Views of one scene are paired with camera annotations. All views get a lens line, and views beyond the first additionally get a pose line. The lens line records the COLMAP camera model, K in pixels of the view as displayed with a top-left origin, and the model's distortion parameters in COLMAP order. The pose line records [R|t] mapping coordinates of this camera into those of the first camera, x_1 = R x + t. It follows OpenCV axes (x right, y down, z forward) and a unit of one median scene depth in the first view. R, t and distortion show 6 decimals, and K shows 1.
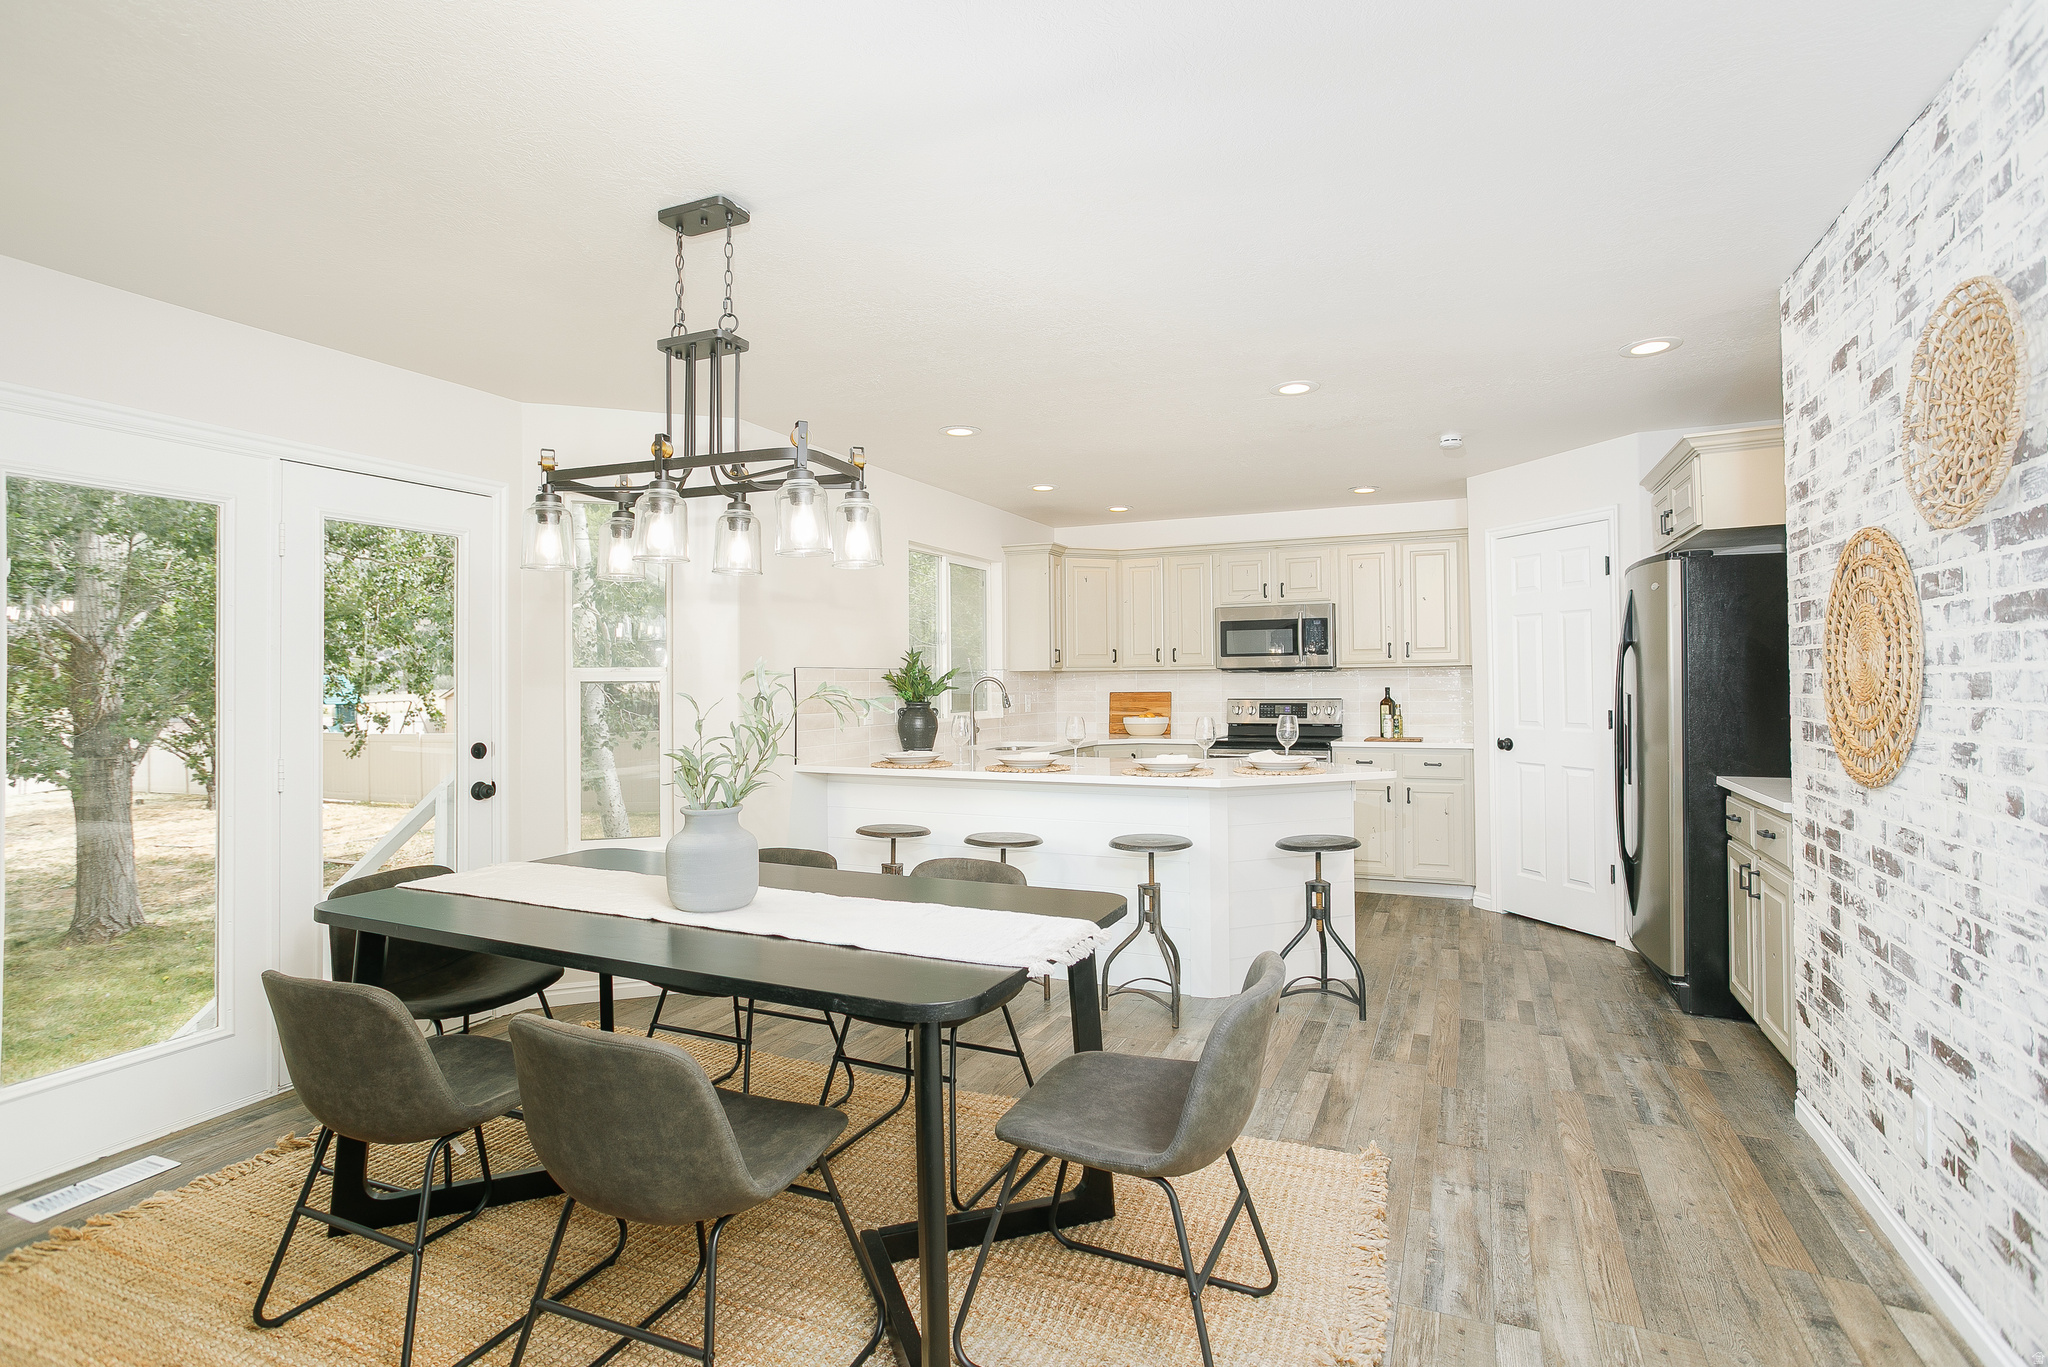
lens RADIAL K [[1002.3, 0, 1024.0], [0, 1002.3, 683.5], [0, 0, 1]] dist [-0.013838, 0.000562]
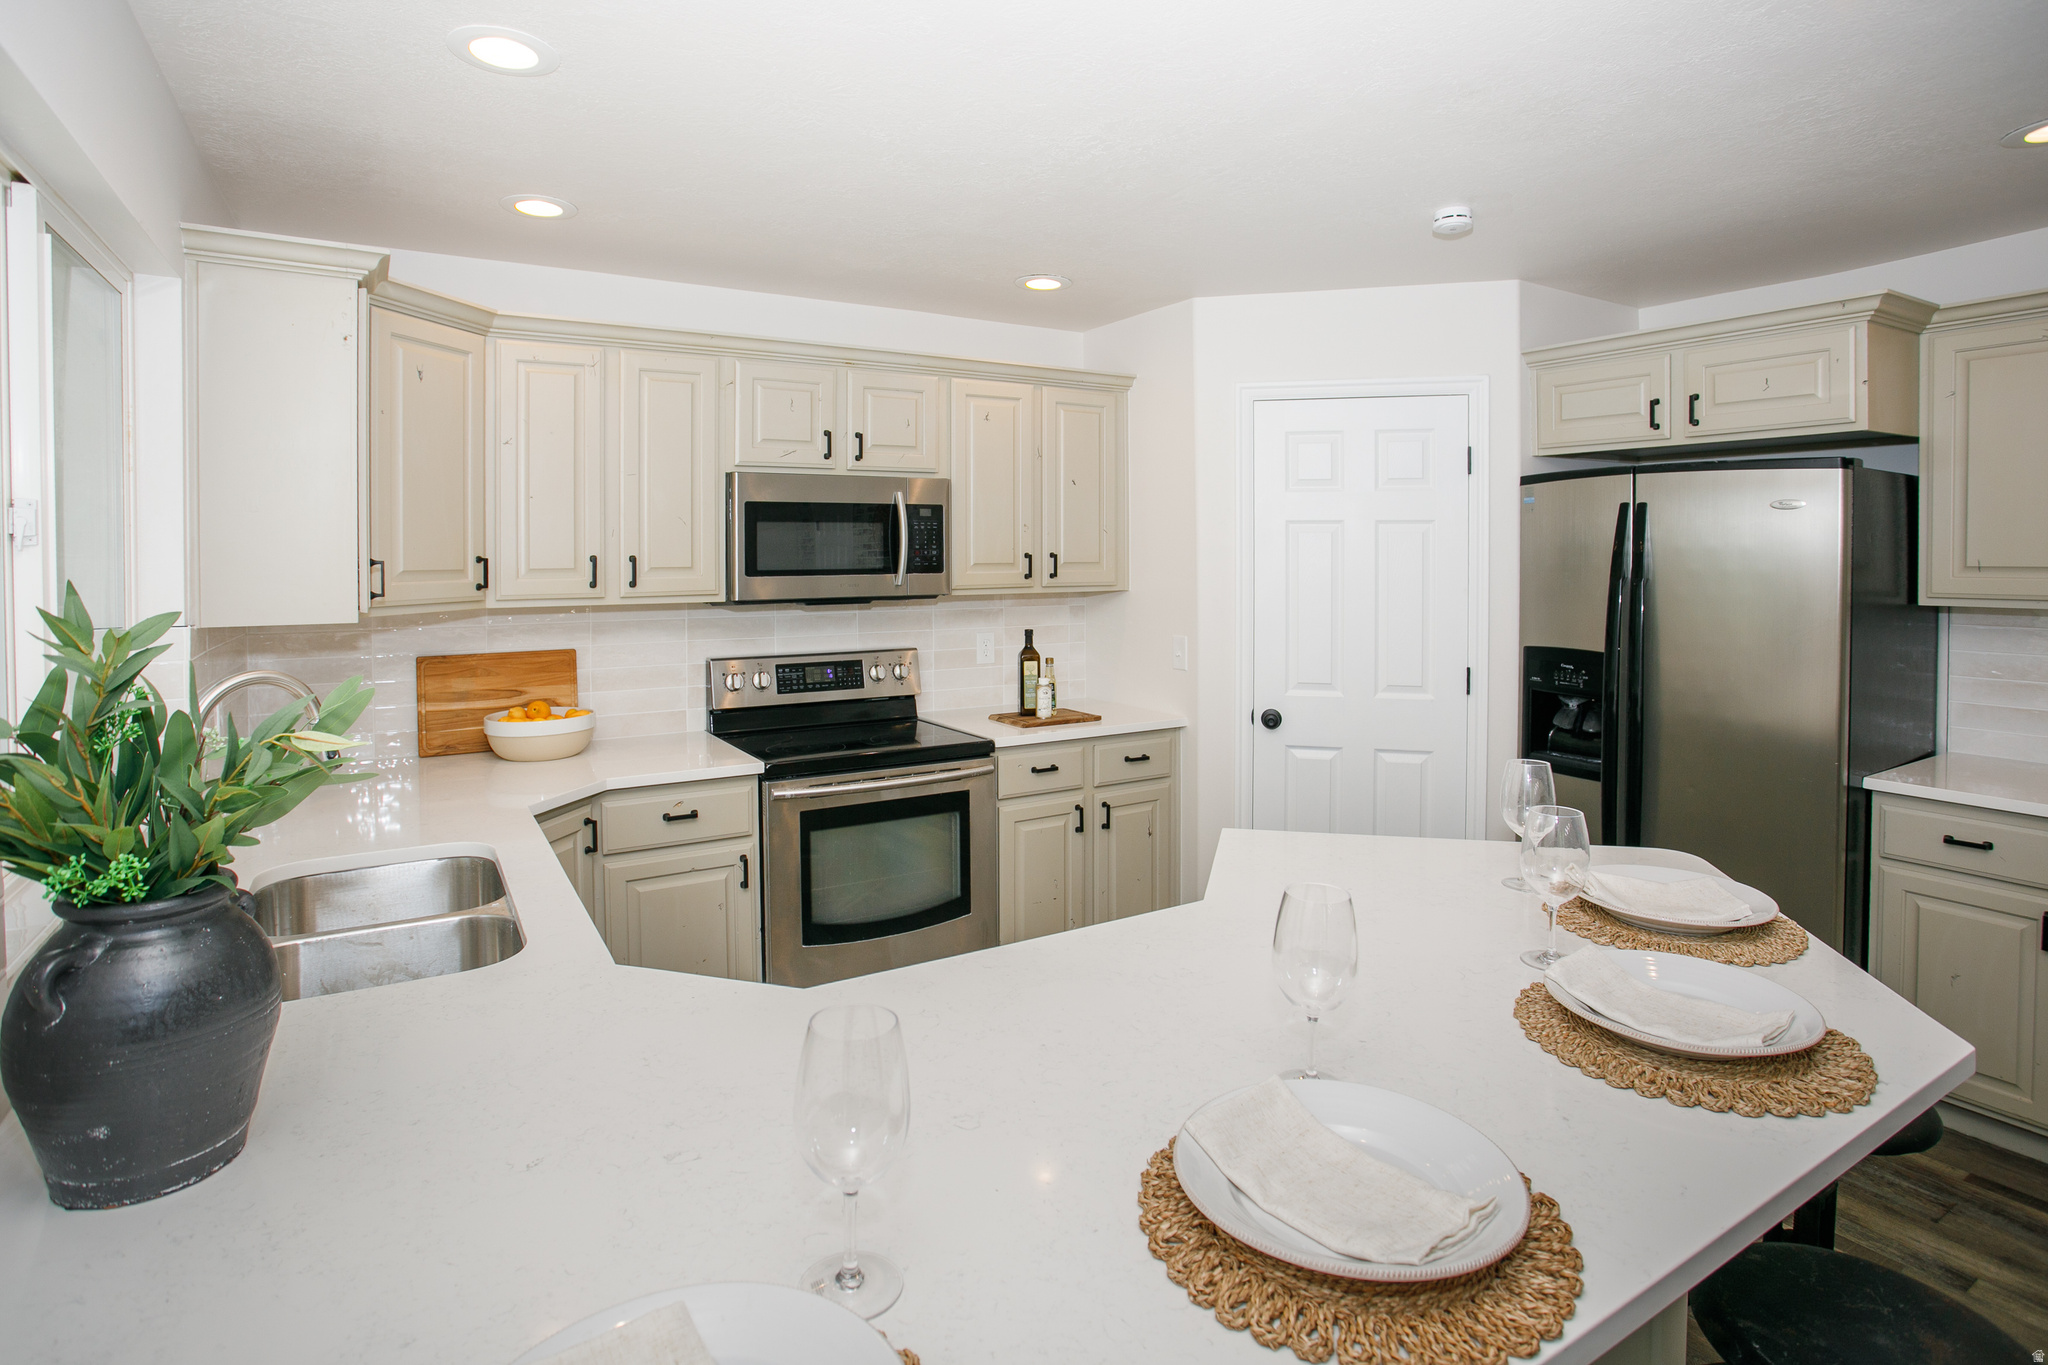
lens RADIAL K [[1106.4, 0, 1075.3], [0, 1106.4, 551.5], [0, 0, 1]] dist [-0.039251, 0.000896]
pose [[0.555524, 0.005971, 0.831479, -0.157826], [-0.003281, 0.999982, -0.004989, -0.038593], [-0.831494, 0.000043, 0.555534, 0.619091]]
